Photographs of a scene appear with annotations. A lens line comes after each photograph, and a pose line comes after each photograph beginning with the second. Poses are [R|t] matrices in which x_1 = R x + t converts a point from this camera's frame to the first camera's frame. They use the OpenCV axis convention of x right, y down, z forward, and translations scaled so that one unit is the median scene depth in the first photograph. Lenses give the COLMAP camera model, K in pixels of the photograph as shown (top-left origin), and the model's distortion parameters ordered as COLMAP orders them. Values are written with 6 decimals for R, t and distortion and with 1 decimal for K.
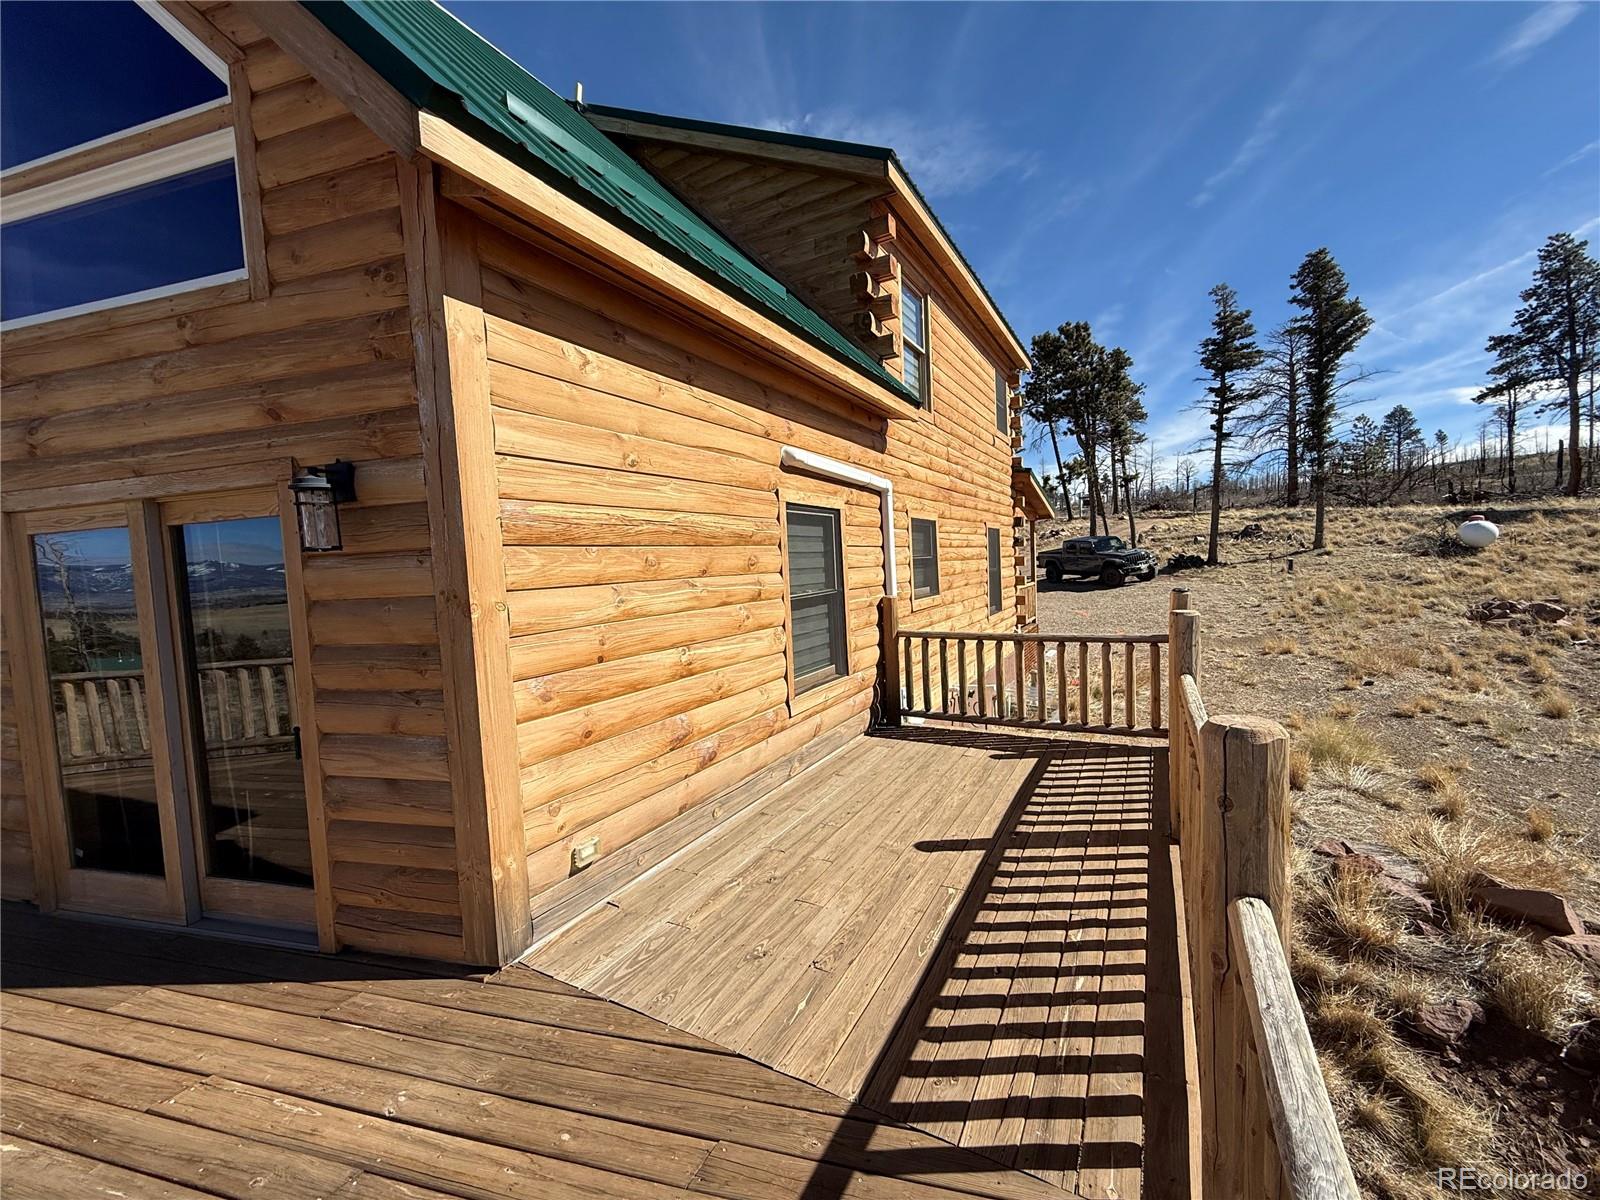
lens RADIAL K [[638.3, 0, 800.0], [0, 638.3, 600.0], [0, 0, 1]] dist [0.000060, 0.000481]
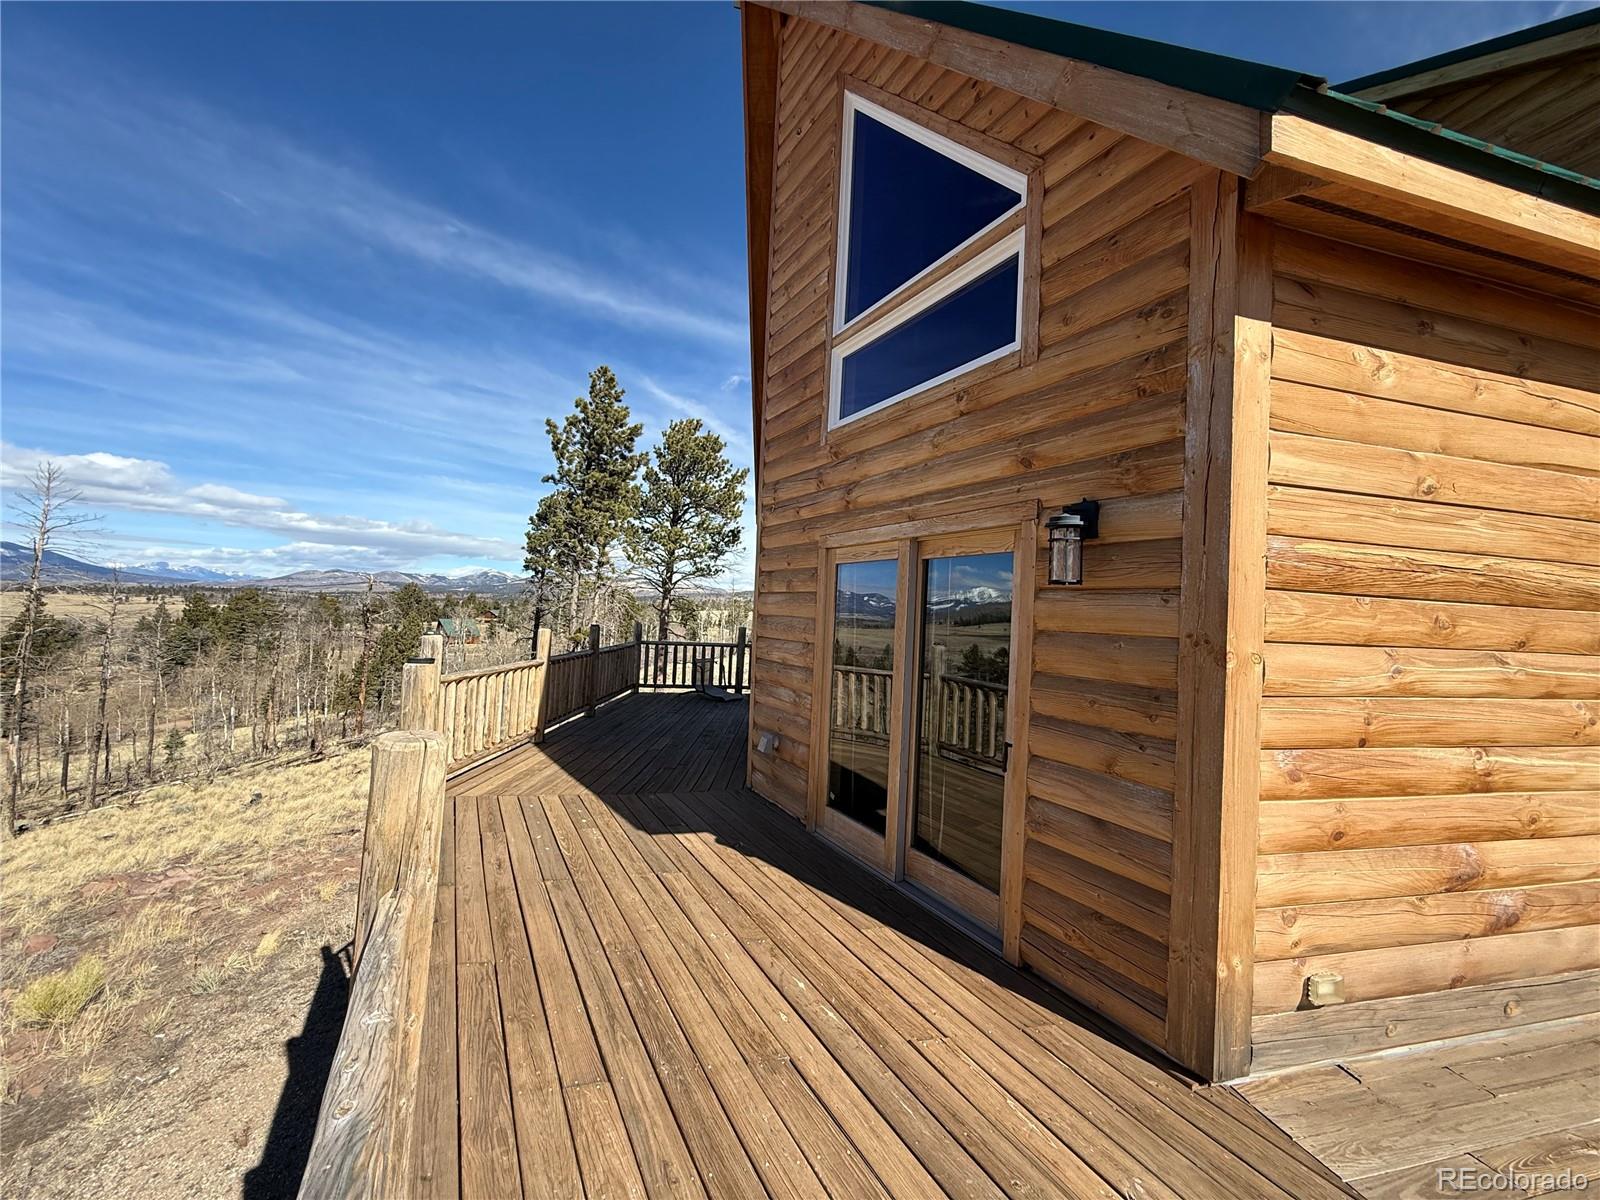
lens RADIAL K [[638.3, 0, 800.0], [0, 638.3, 600.0], [0, 0, 1]] dist [0.000060, 0.000481]
pose [[0.687257, 0.066080, -0.723402, -0.260079], [-0.120190, 0.992472, -0.023527, 0.024457], [0.716402, 0.103114, 0.690026, -0.039937]]
